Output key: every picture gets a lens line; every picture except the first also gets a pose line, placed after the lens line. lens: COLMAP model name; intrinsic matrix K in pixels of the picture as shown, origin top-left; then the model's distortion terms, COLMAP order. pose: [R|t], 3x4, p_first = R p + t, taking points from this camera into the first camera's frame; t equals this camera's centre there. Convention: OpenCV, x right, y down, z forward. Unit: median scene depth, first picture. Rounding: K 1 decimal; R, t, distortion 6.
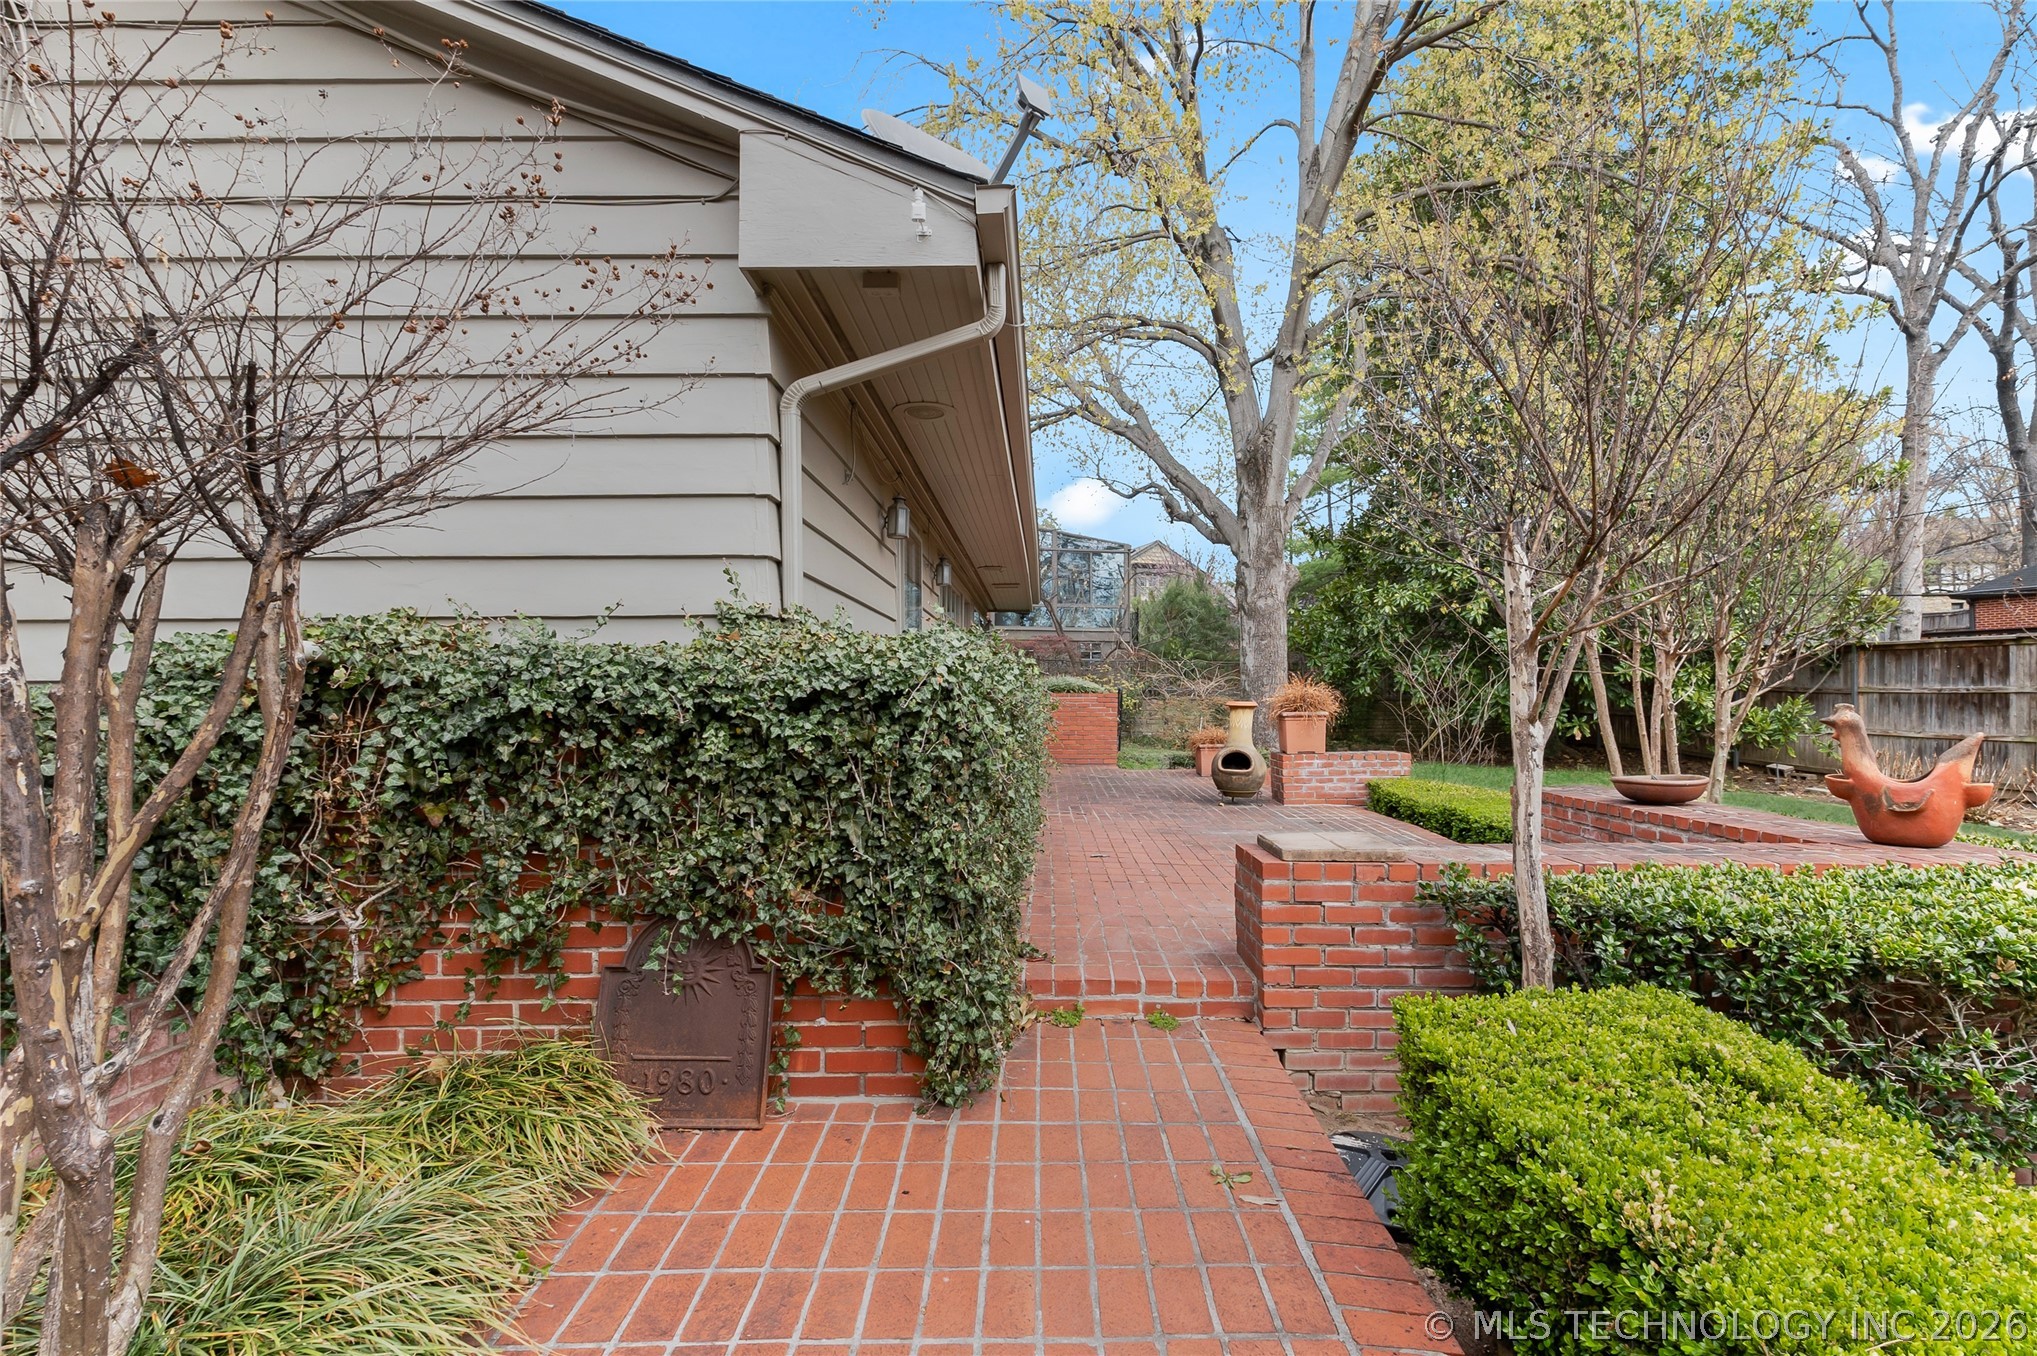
lens RADIAL K [[960.0, 0, 1039.2], [0, 960.0, 676.8], [0, 0, 1]] dist [-0.025069, 0.000052]
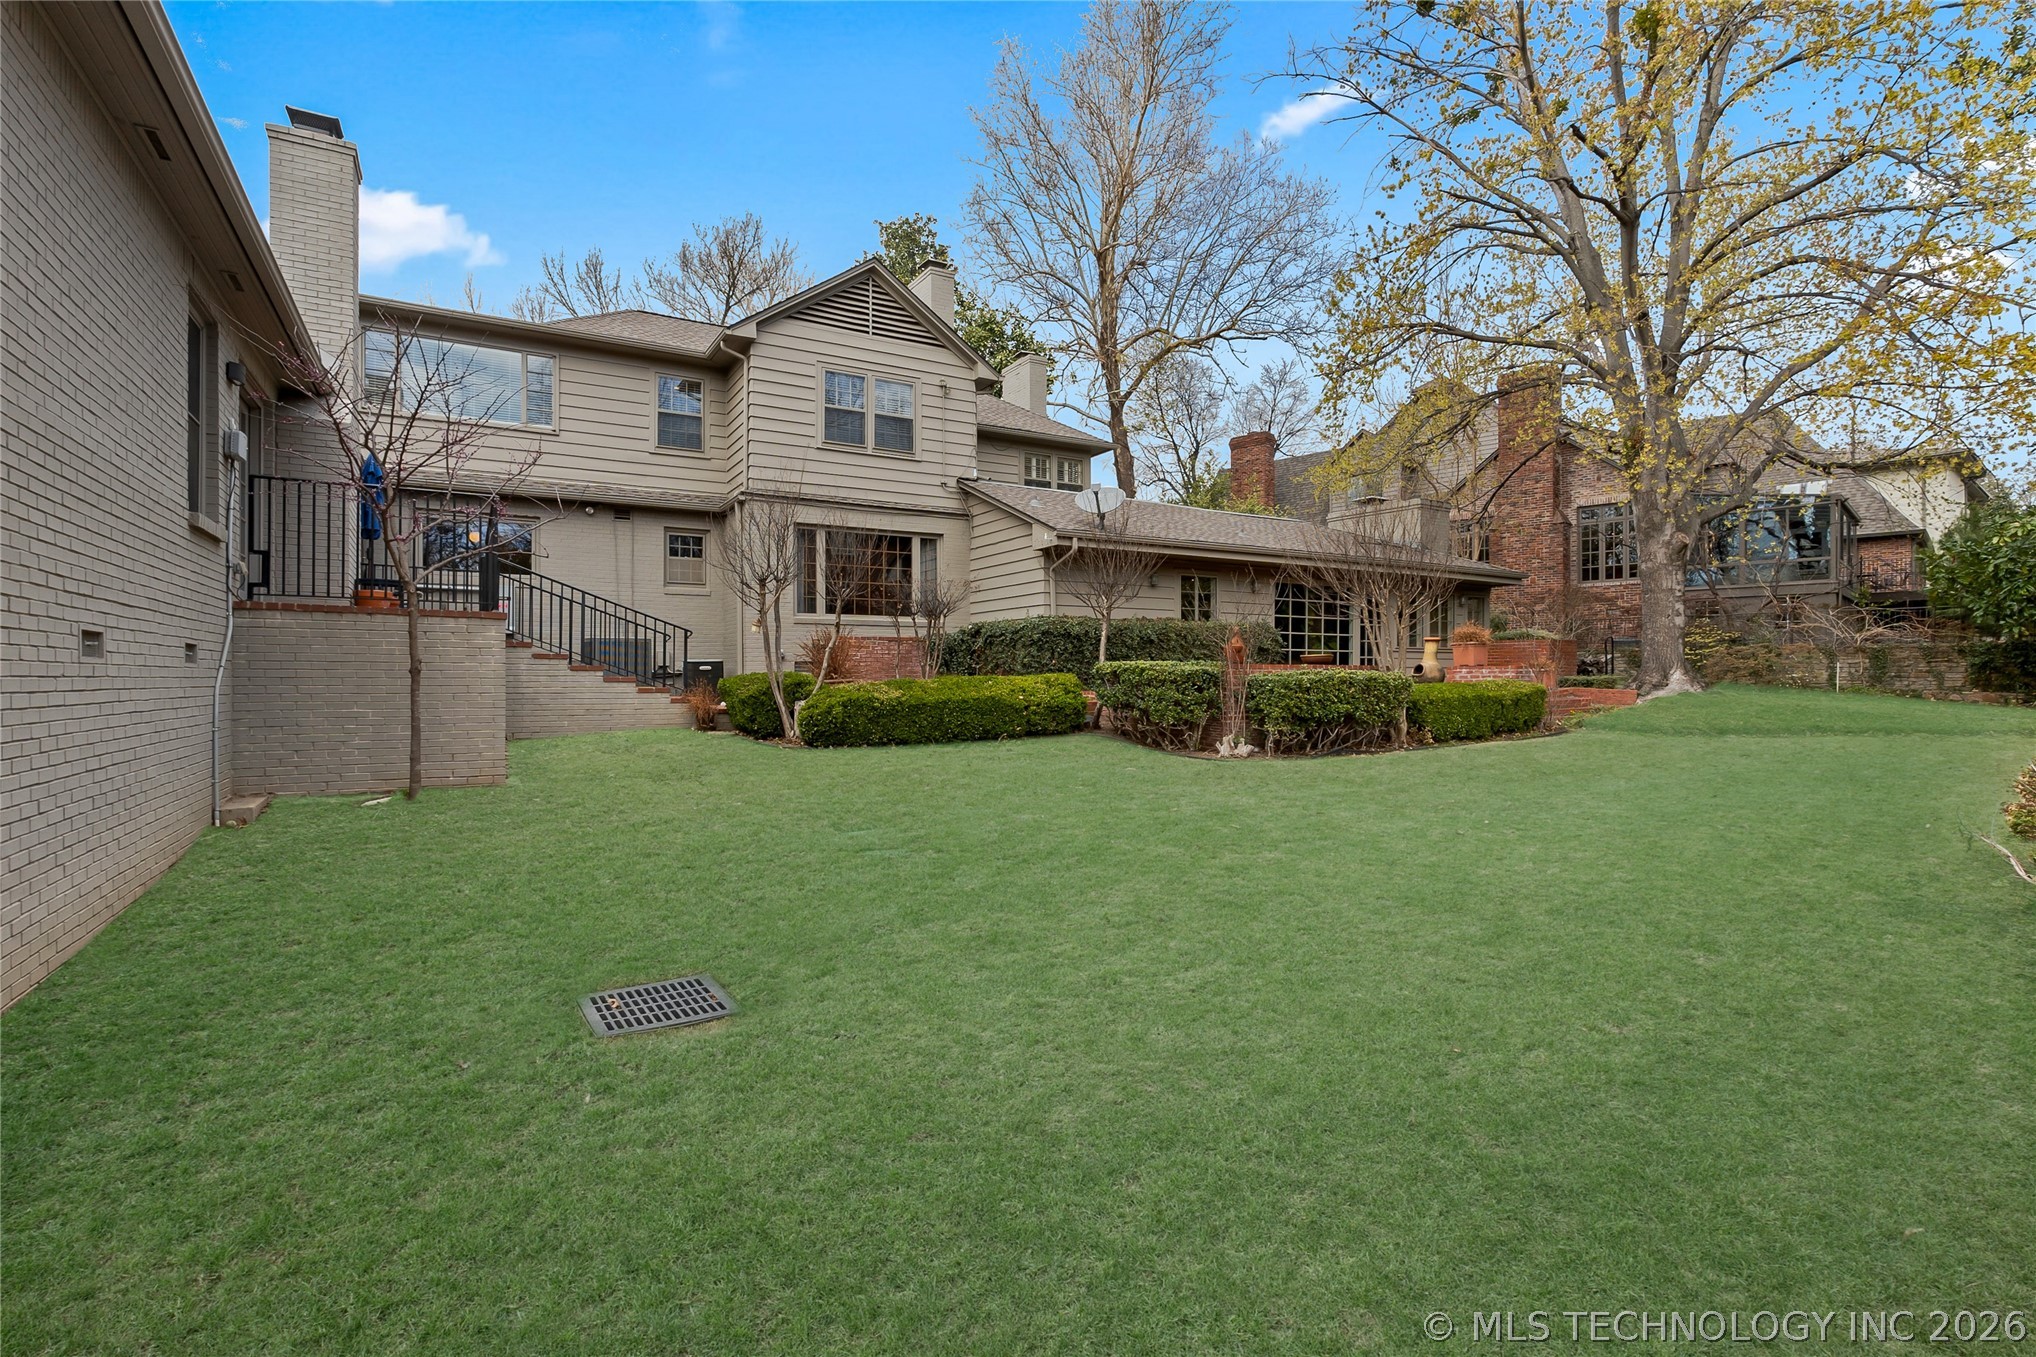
lens RADIAL K [[945.3, 0, 1022.4], [0, 945.3, 680.7], [0, 0, 1]] dist [-0.007428, -0.000108]
pose [[0.511392, 0.007891, -0.859311, 0.832702], [0.017647, 0.999651, 0.019682, 0.036709], [0.859166, -0.025229, 0.511075, -0.345137]]
